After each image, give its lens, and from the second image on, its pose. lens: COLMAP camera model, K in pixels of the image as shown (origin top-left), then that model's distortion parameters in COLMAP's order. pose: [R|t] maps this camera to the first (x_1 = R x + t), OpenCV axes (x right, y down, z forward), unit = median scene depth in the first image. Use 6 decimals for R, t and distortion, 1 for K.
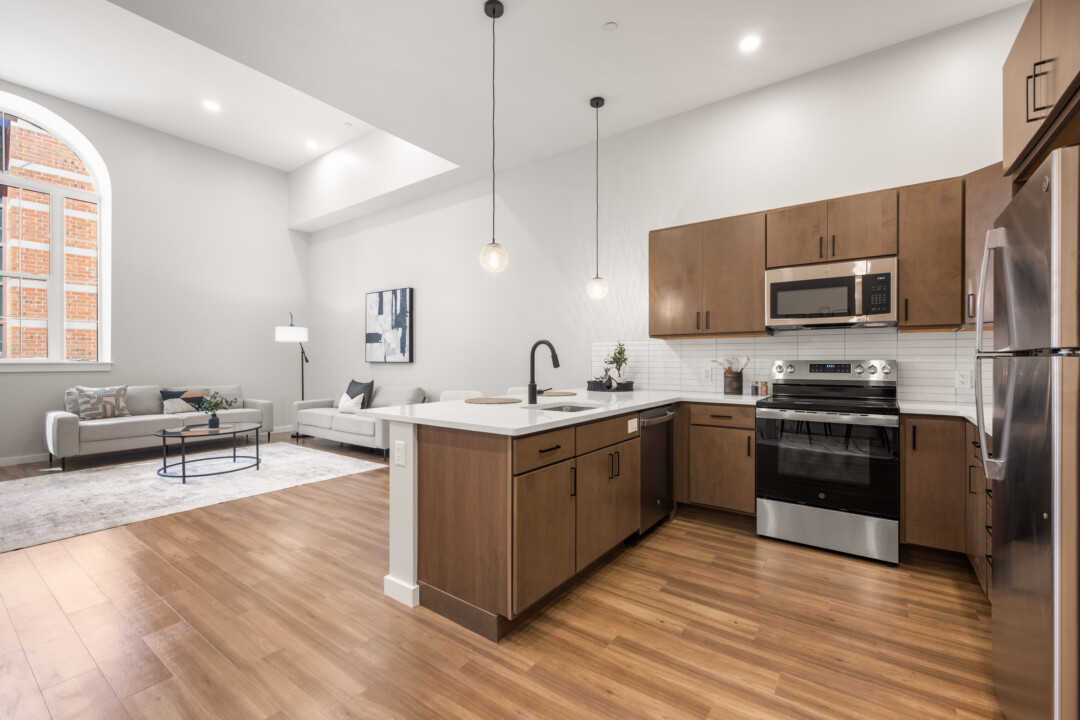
lens RADIAL K [[459.1, 0, 545.5], [0, 459.1, 359.2], [0, 0, 1]] dist [-0.001984, -0.000363]
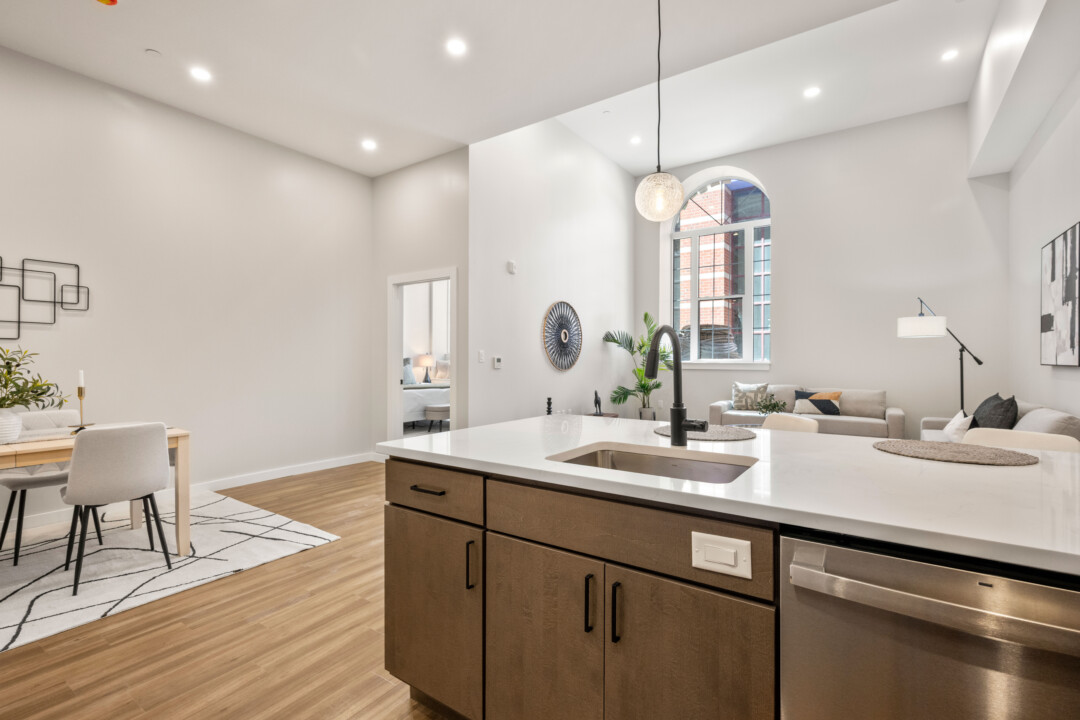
lens RADIAL K [[490.3, 0, 539.1], [0, 490.3, 360.6], [0, 0, 1]] dist [0.001757, 0.000104]
pose [[0.008841, 0.000779, -0.999961, 0.324139], [0.001434, 0.999999, 0.000791, -0.001020], [0.999960, -0.001440, 0.008839, 0.498850]]
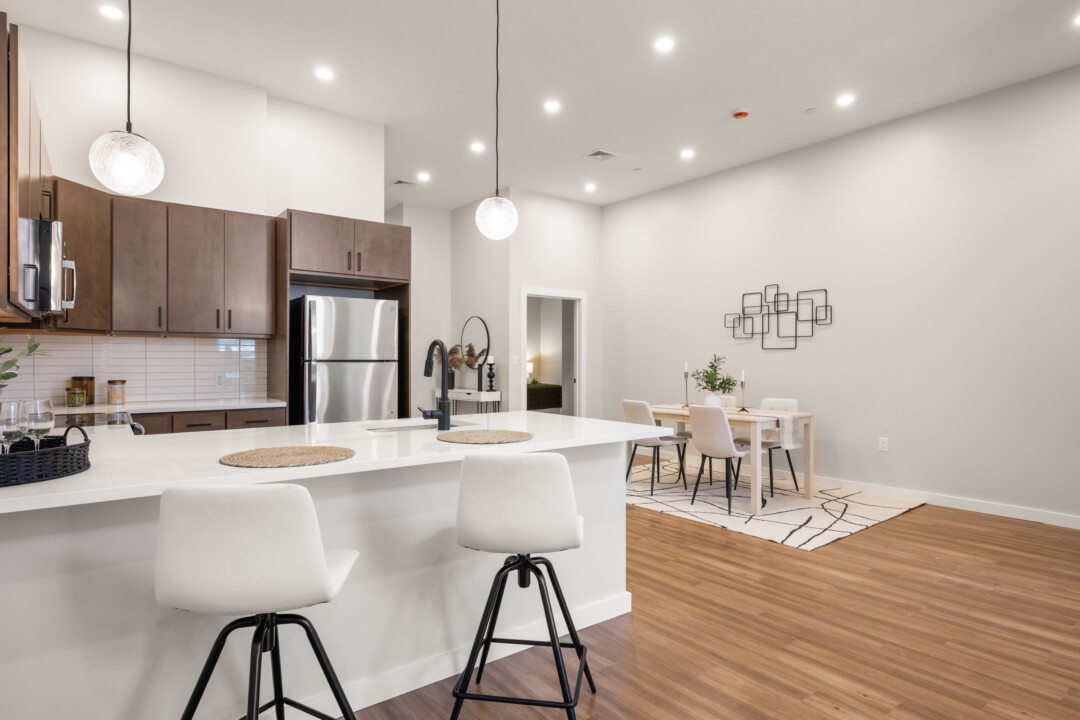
lens RADIAL K [[582.2, 0, 539.0], [0, 582.2, 362.0], [0, 0, 1]] dist [-0.002206, 0.001990]
pose [[-0.954924, -0.003571, 0.296830, -0.256819], [-0.003273, 0.999994, 0.001501, -0.004771], [-0.296833, 0.000461, -0.954929, 1.082348]]
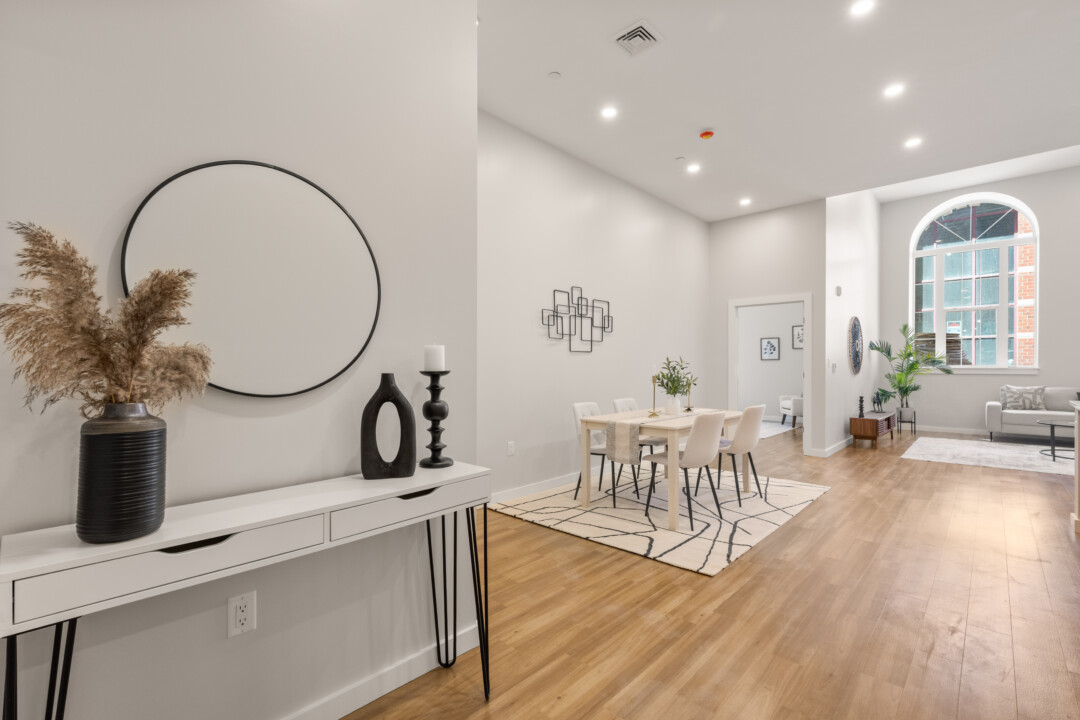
lens RADIAL K [[490.3, 0, 536.6], [0, 490.3, 366.0], [0, 0, 1]] dist [0.001757, 0.000104]
pose [[-0.130830, -0.000016, -0.991405, 0.708249], [0.002371, 0.999997, -0.000329, -0.001777], [0.991402, -0.002394, -0.130830, -0.244507]]
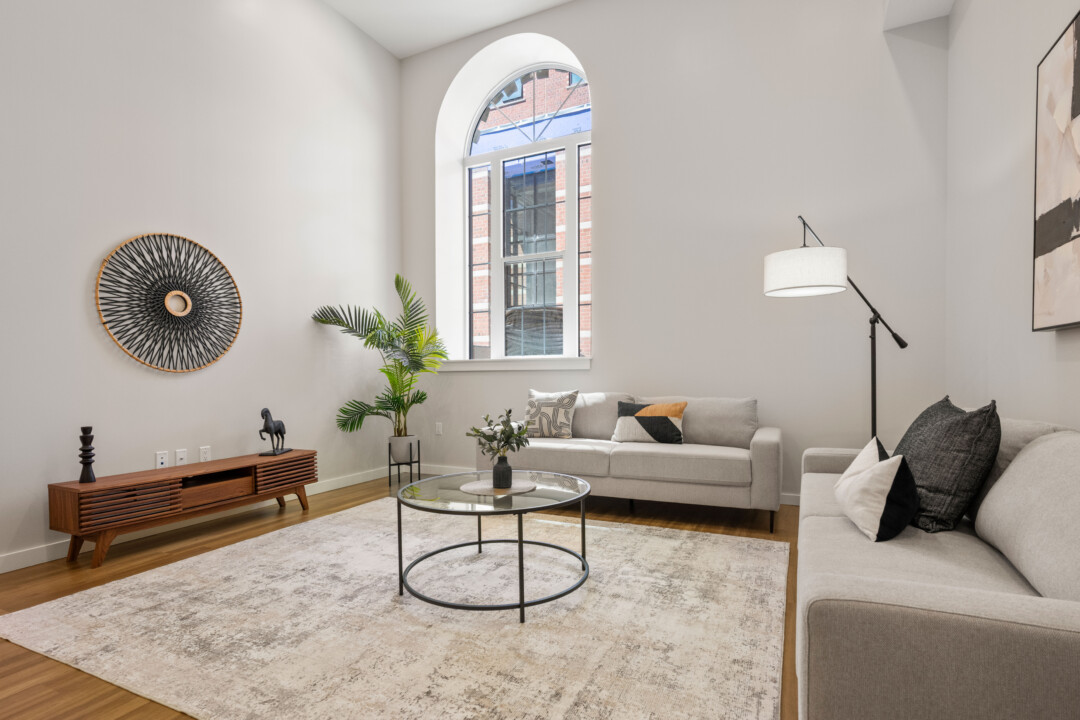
lens RADIAL K [[535.0, 0, 538.9], [0, 535.0, 385.9], [0, 0, 1]] dist [0.000672, -0.000122]
pose [[0.160414, 0.018570, -0.986875, -0.196227], [0.013512, 0.999688, 0.021007, 0.038442], [0.986957, -0.016704, 0.160113, 0.954401]]
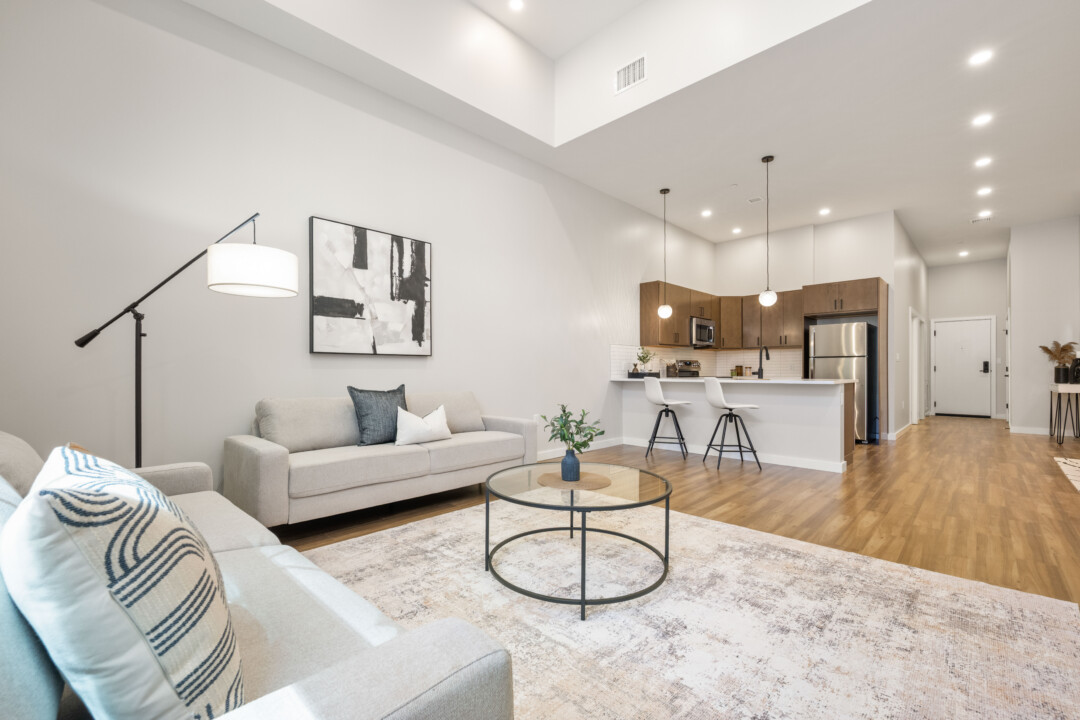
lens RADIAL K [[459.1, 0, 542.9], [0, 459.1, 367.1], [0, 0, 1]] dist [-0.001984, -0.000363]
pose [[0.149442, 0.006692, 0.988748, -1.203678], [0.000157, 0.999977, -0.006792, 0.036149], [-0.988771, 0.001171, 0.149437, 0.958928]]
